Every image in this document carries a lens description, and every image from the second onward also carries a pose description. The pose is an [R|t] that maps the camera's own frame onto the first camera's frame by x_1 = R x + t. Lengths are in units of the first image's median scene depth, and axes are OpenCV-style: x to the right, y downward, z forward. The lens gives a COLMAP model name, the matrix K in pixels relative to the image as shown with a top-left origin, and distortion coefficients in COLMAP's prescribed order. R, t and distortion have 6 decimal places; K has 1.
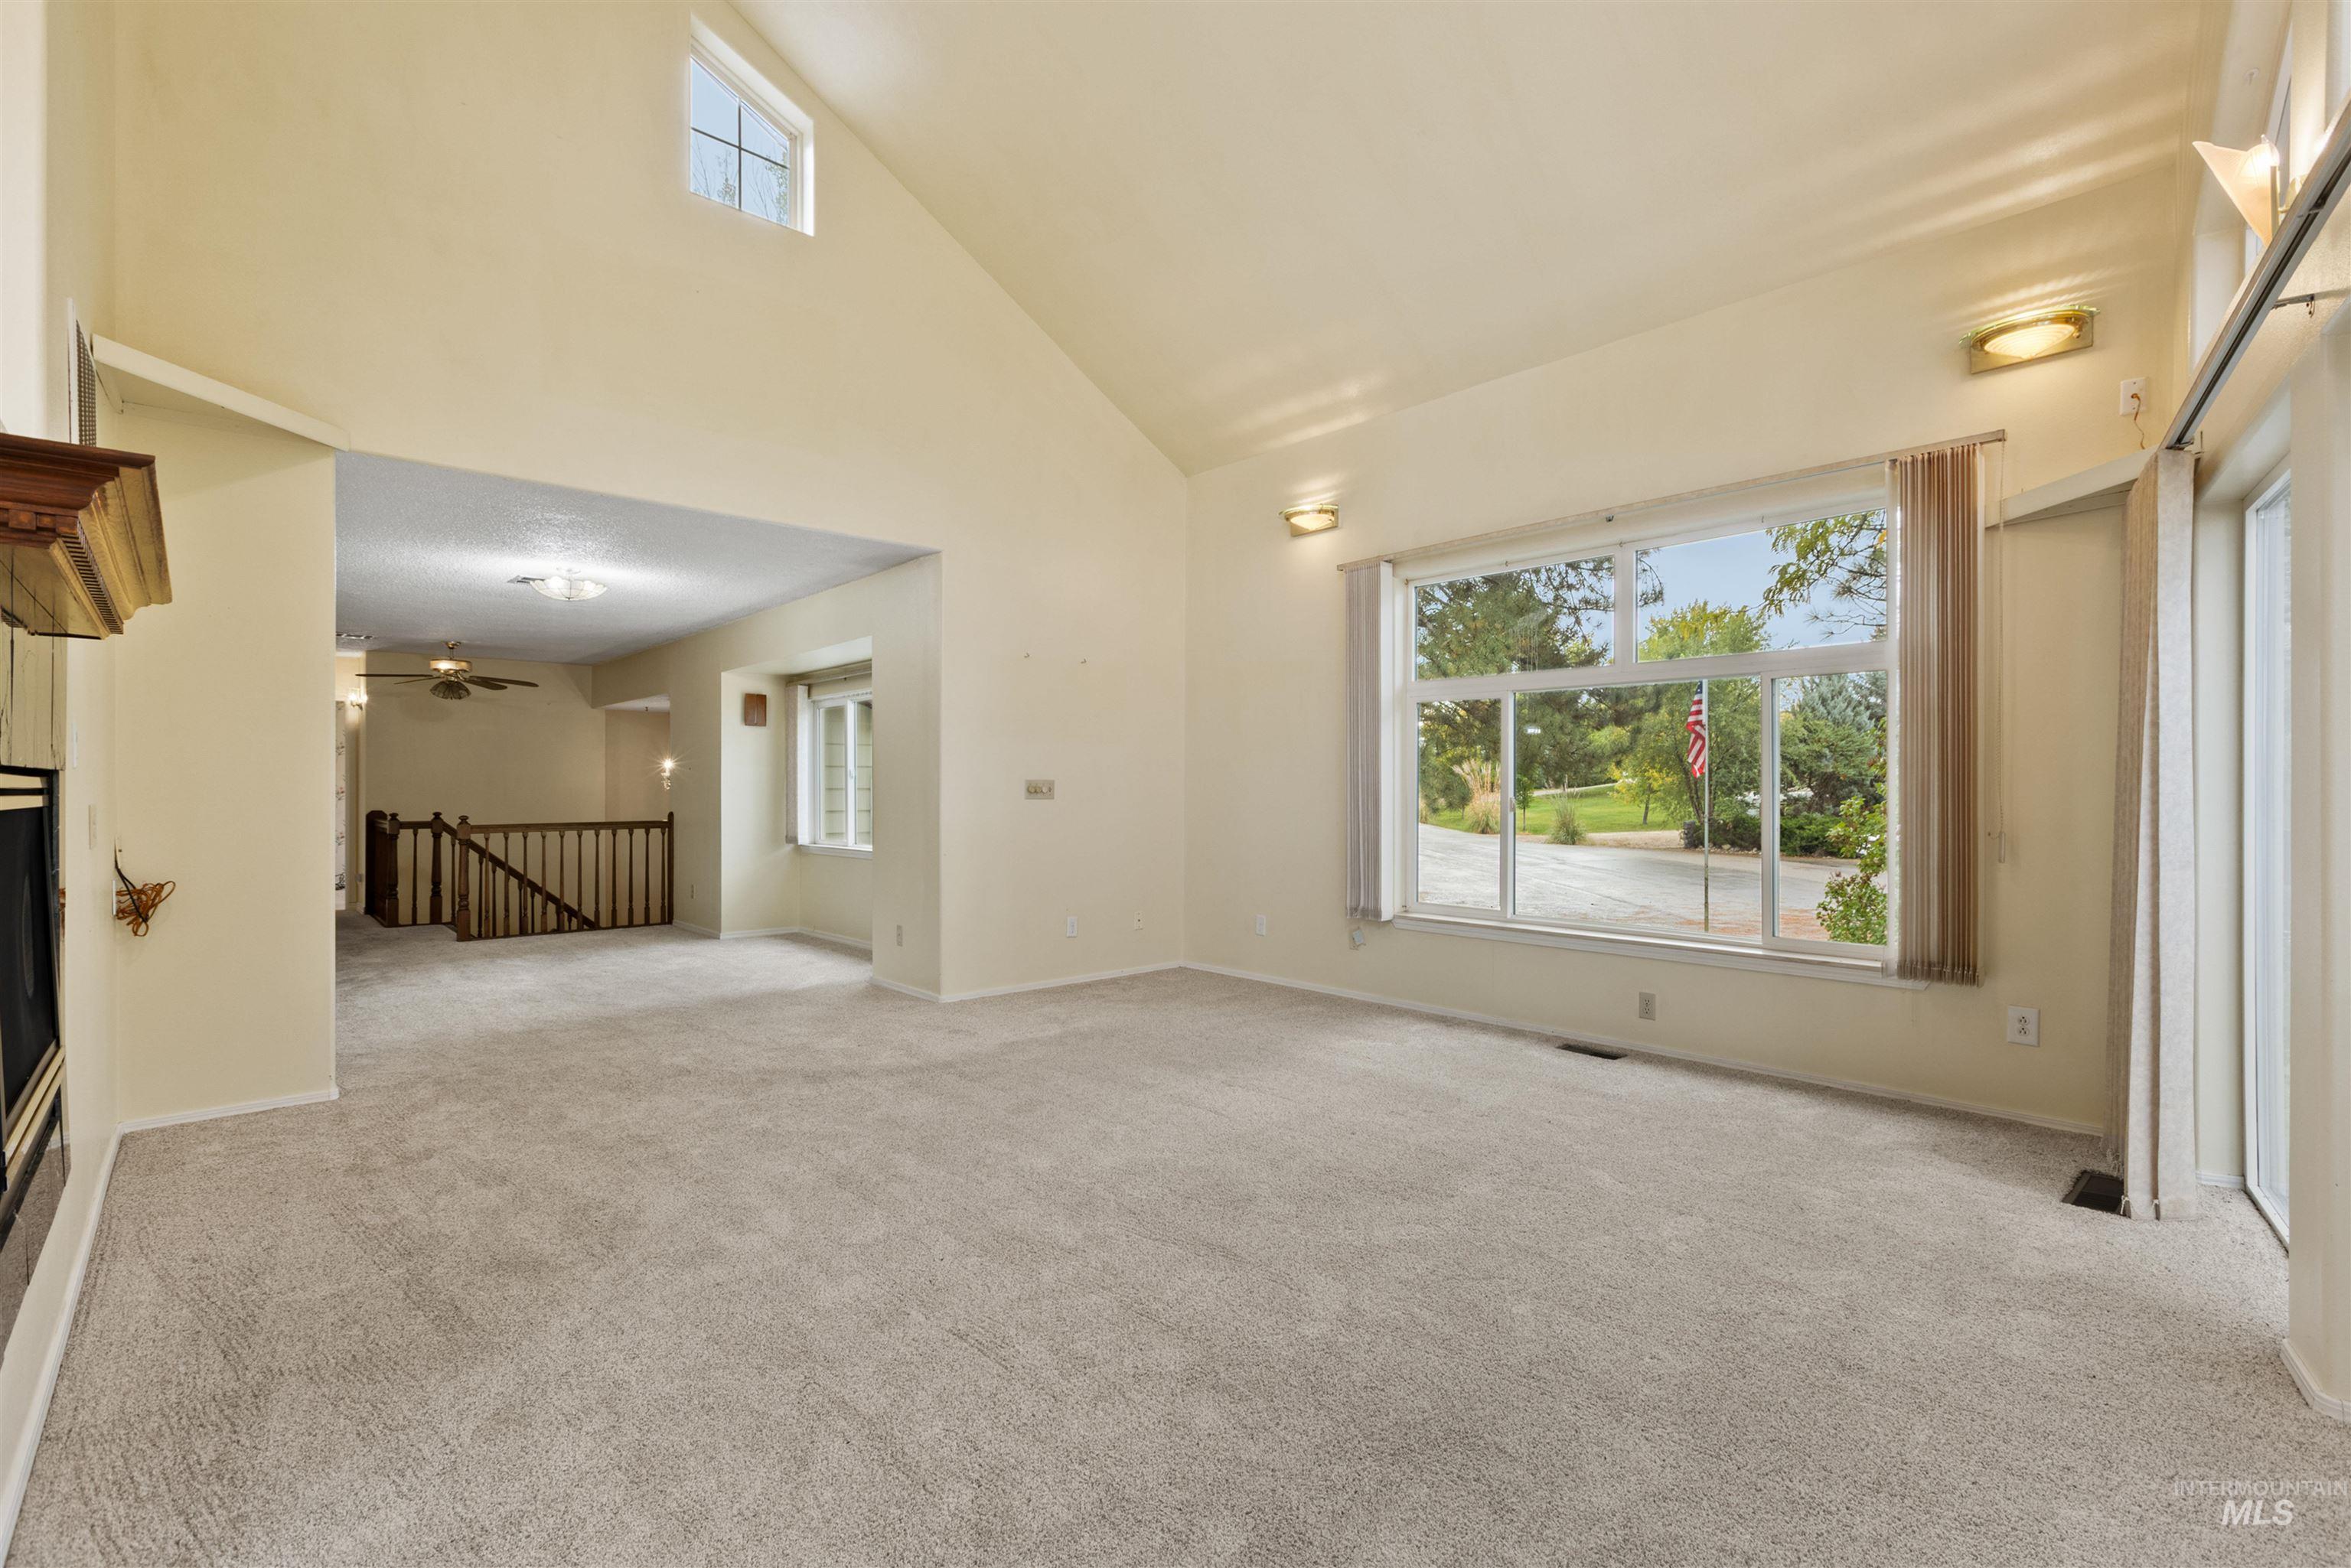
lens RADIAL K [[1061.2, 0, 1175.5], [0, 1061.2, 784.0], [0, 0, 1]] dist [-0.000093, 0.000286]
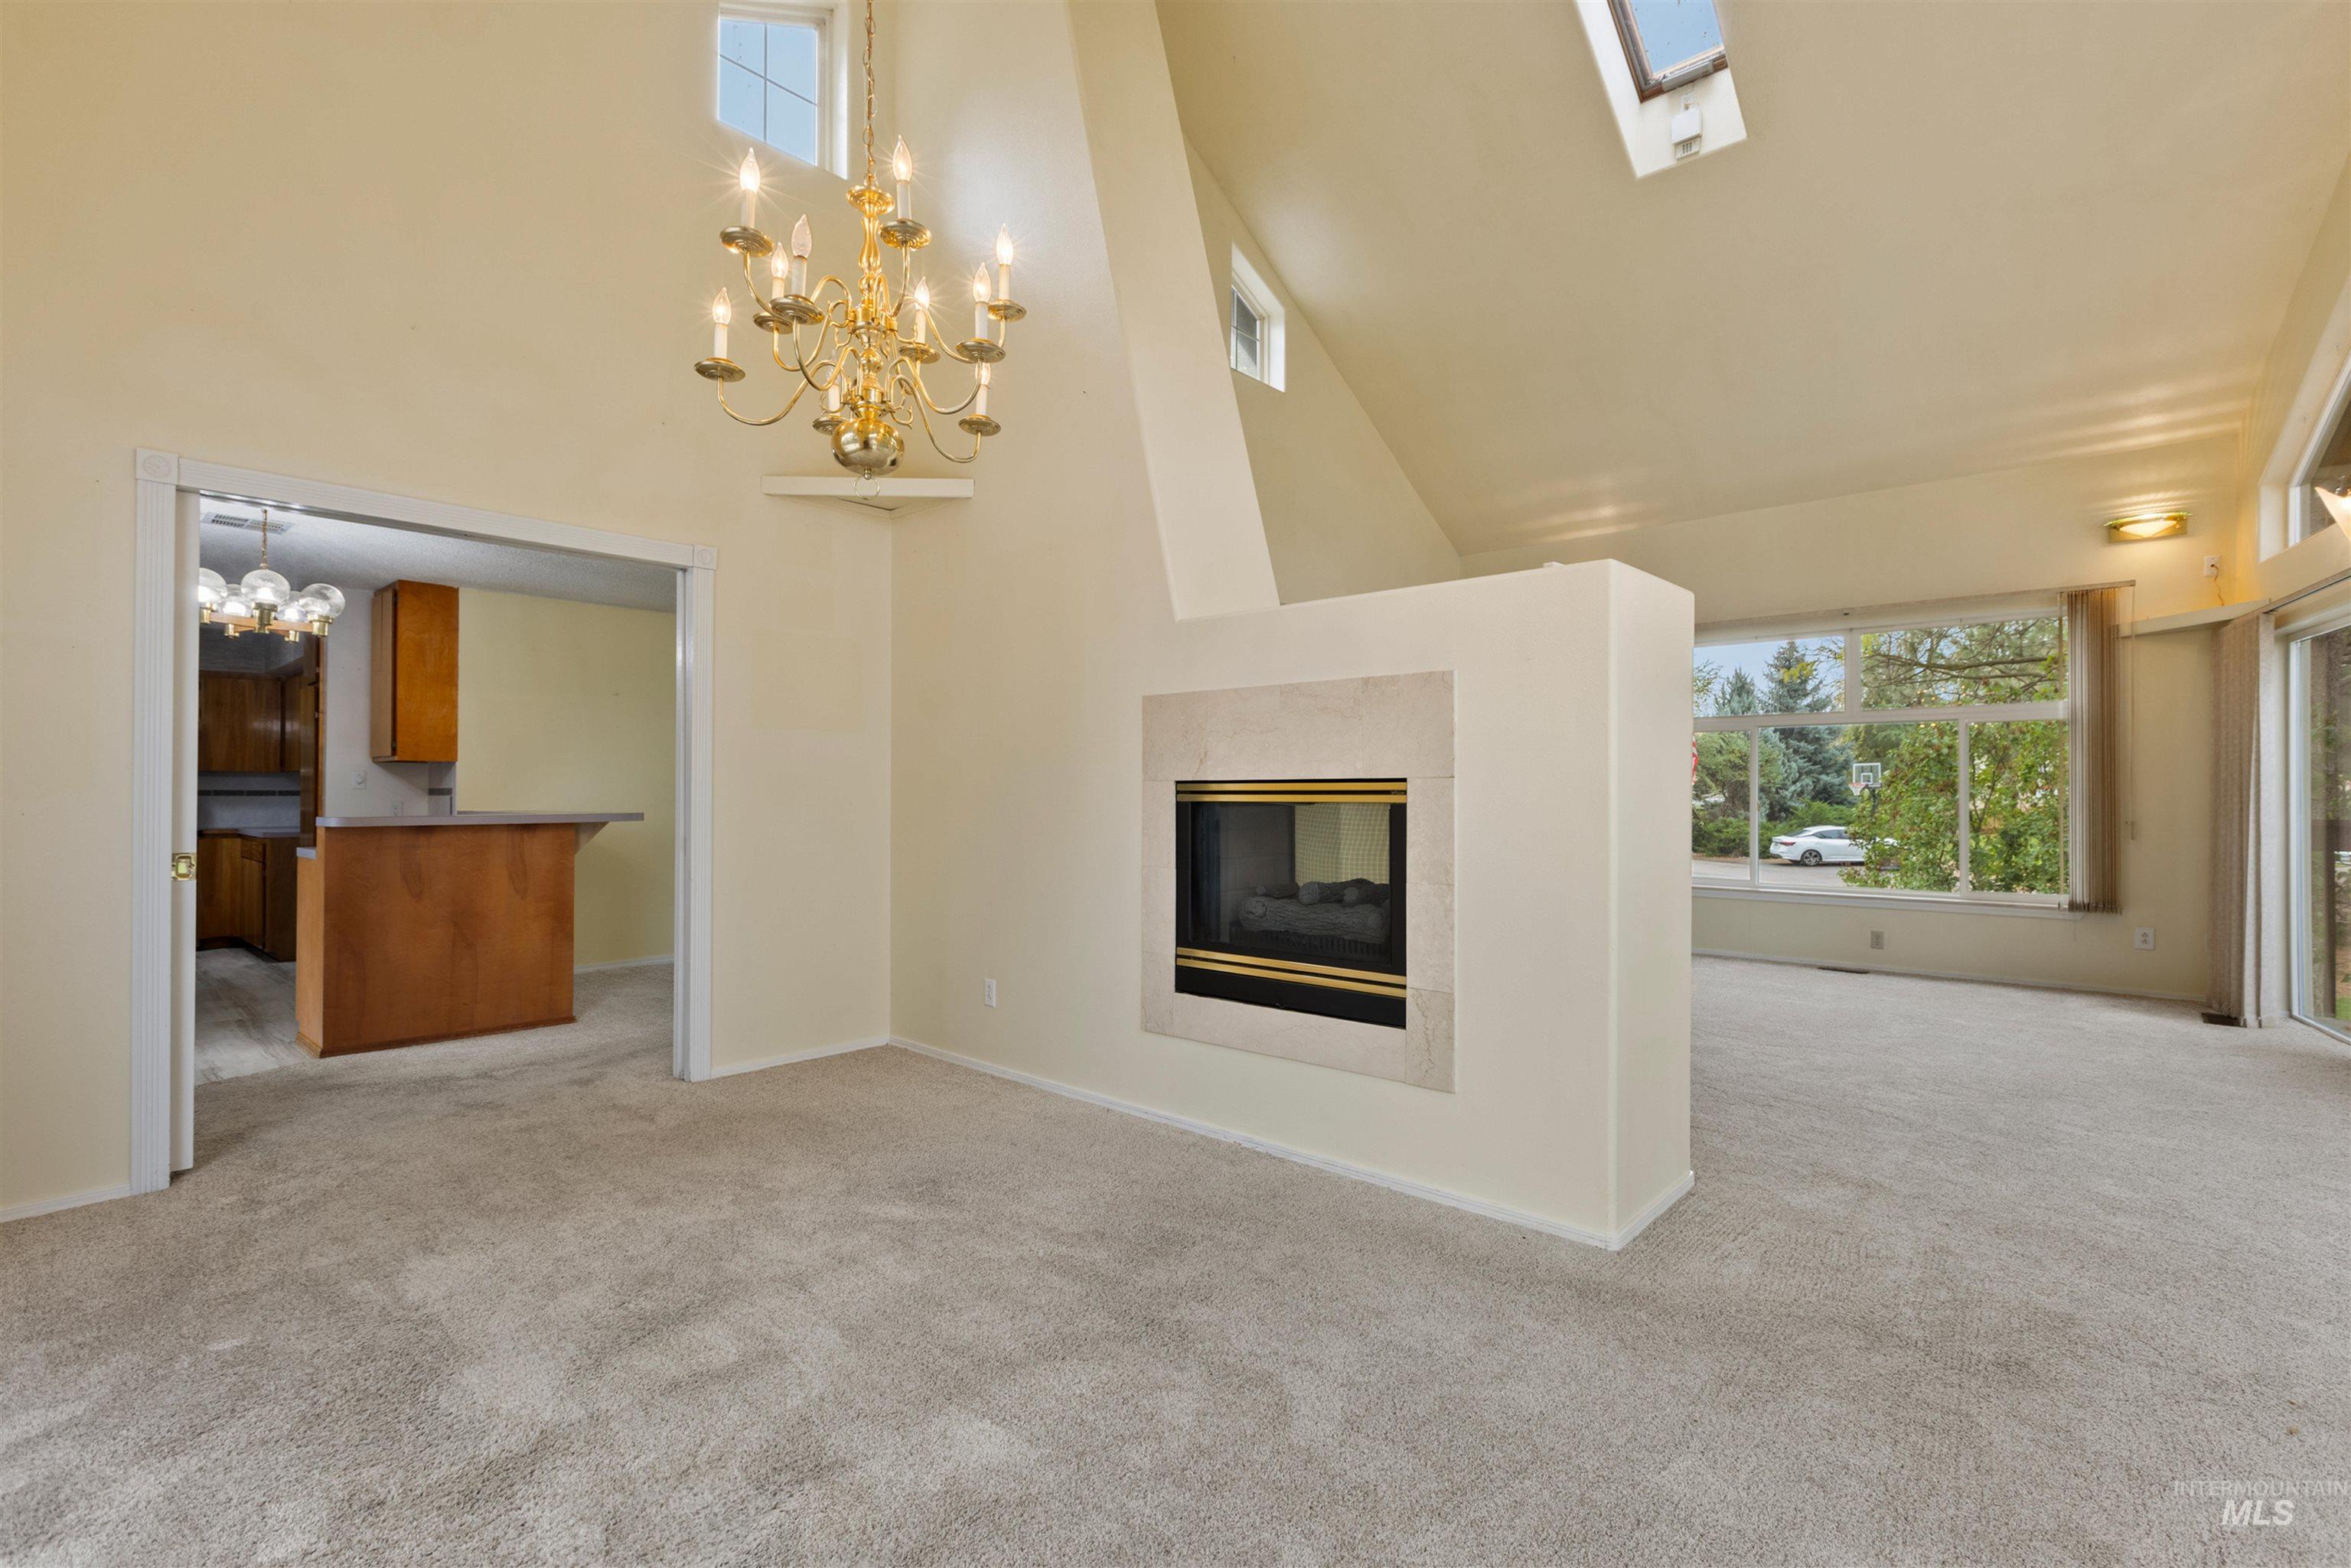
lens RADIAL K [[1064.6, 0, 1179.8], [0, 1064.6, 782.2], [0, 0, 1]] dist [0.000243, -0.000136]
pose [[0.995260, 0.004771, 0.097134, -0.861012], [-0.004205, 0.999973, -0.006023, -0.000565], [-0.097160, 0.005586, 0.995253, -0.509416]]
